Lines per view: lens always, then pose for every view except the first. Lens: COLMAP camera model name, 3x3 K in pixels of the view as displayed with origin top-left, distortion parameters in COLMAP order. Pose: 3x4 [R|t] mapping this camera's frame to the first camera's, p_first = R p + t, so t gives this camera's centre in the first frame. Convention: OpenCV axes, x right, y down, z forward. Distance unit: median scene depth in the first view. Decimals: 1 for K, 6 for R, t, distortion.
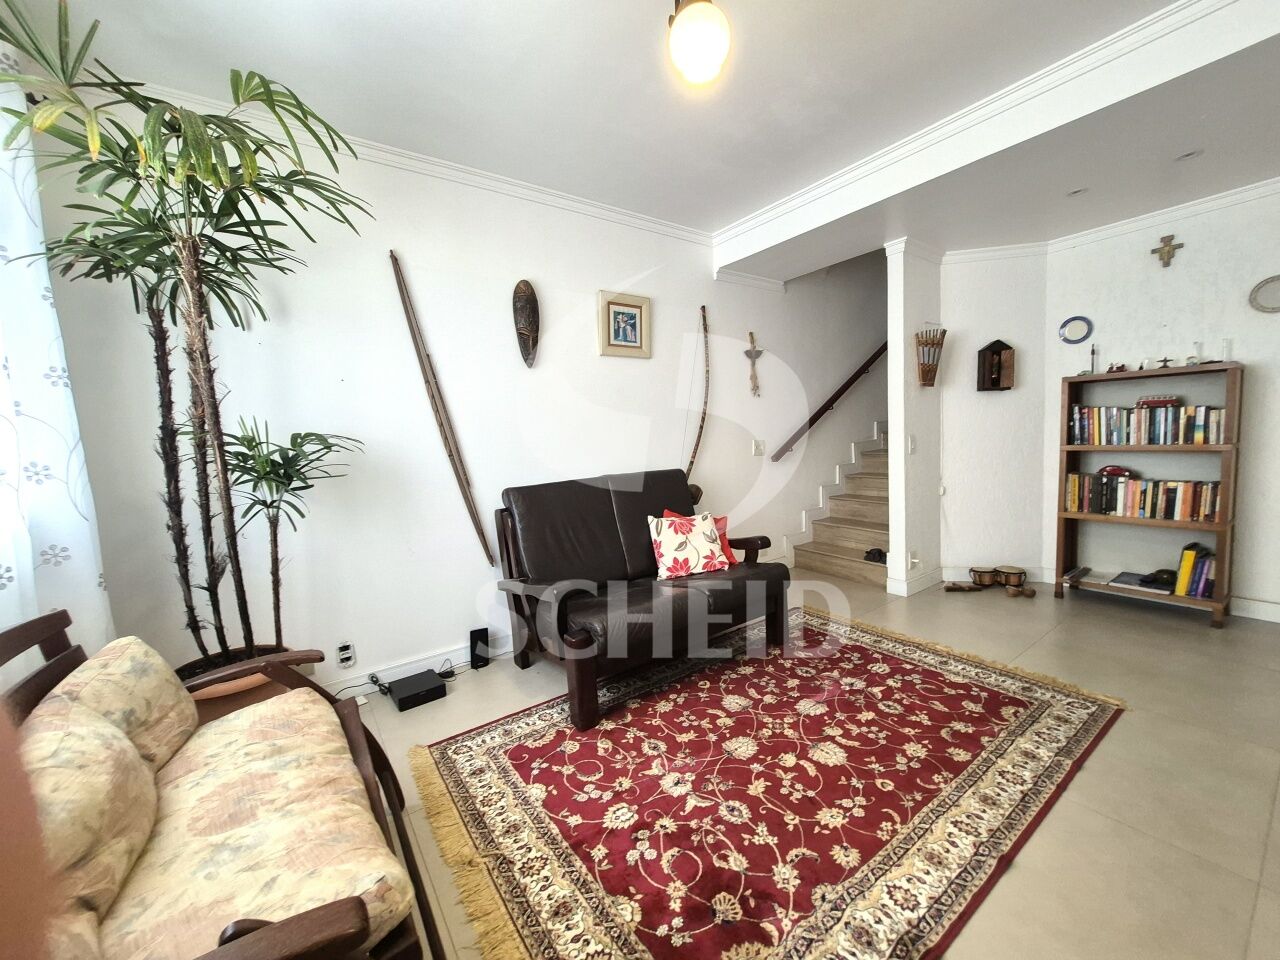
lens RADIAL K [[504.4, 0, 652.5], [0, 504.4, 483.0], [0, 0, 1]] dist [0.006768, -0.003888]
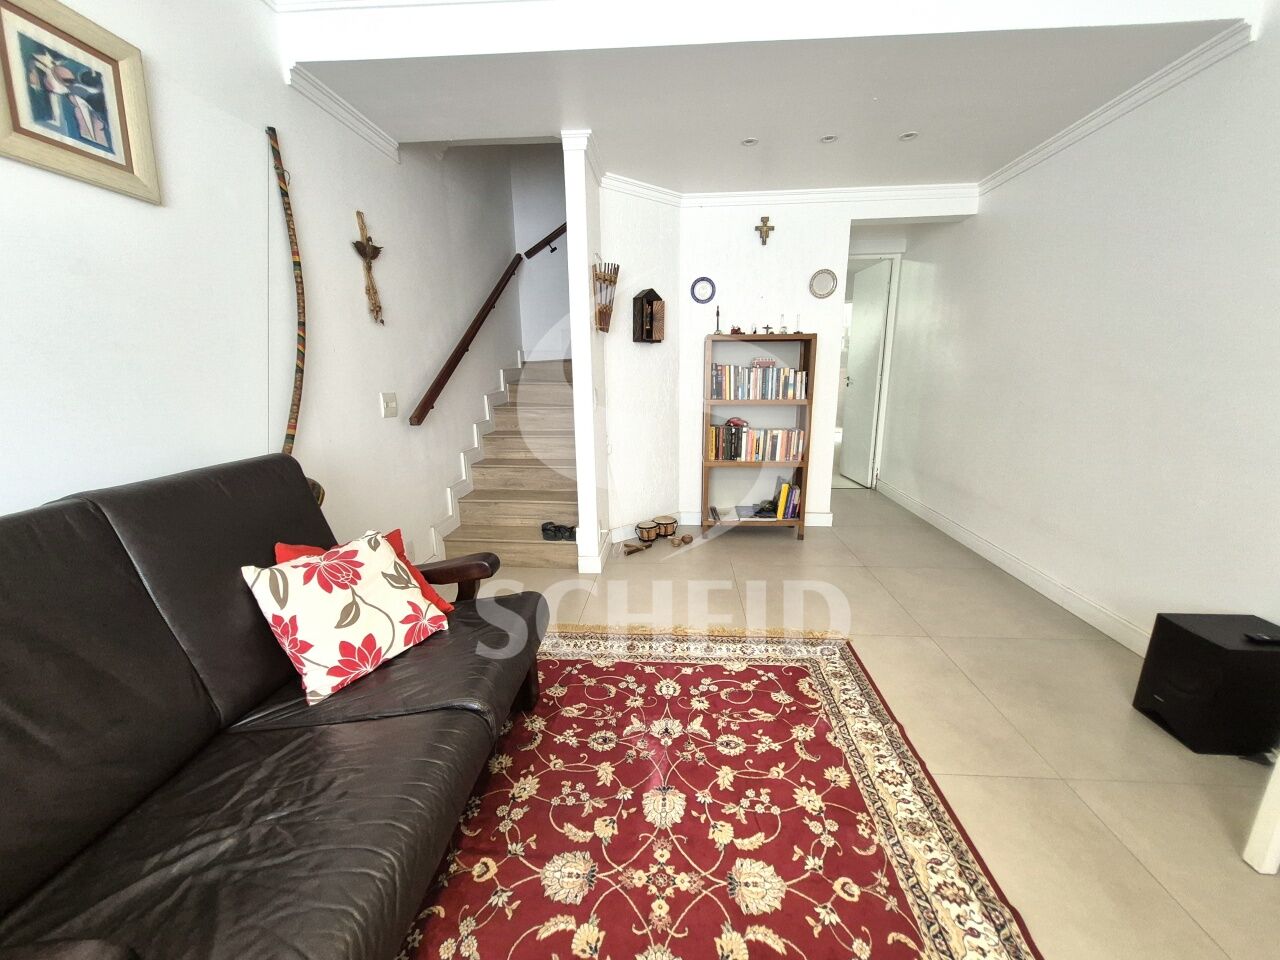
lens RADIAL K [[504.4, 0, 652.5], [0, 504.4, 483.0], [0, 0, 1]] dist [0.006768, -0.003888]
pose [[0.640248, -0.133418, 0.756493, -0.107311], [0.053543, 0.990157, 0.129313, -0.049695], [-0.766300, -0.042287, 0.641090, 0.441253]]
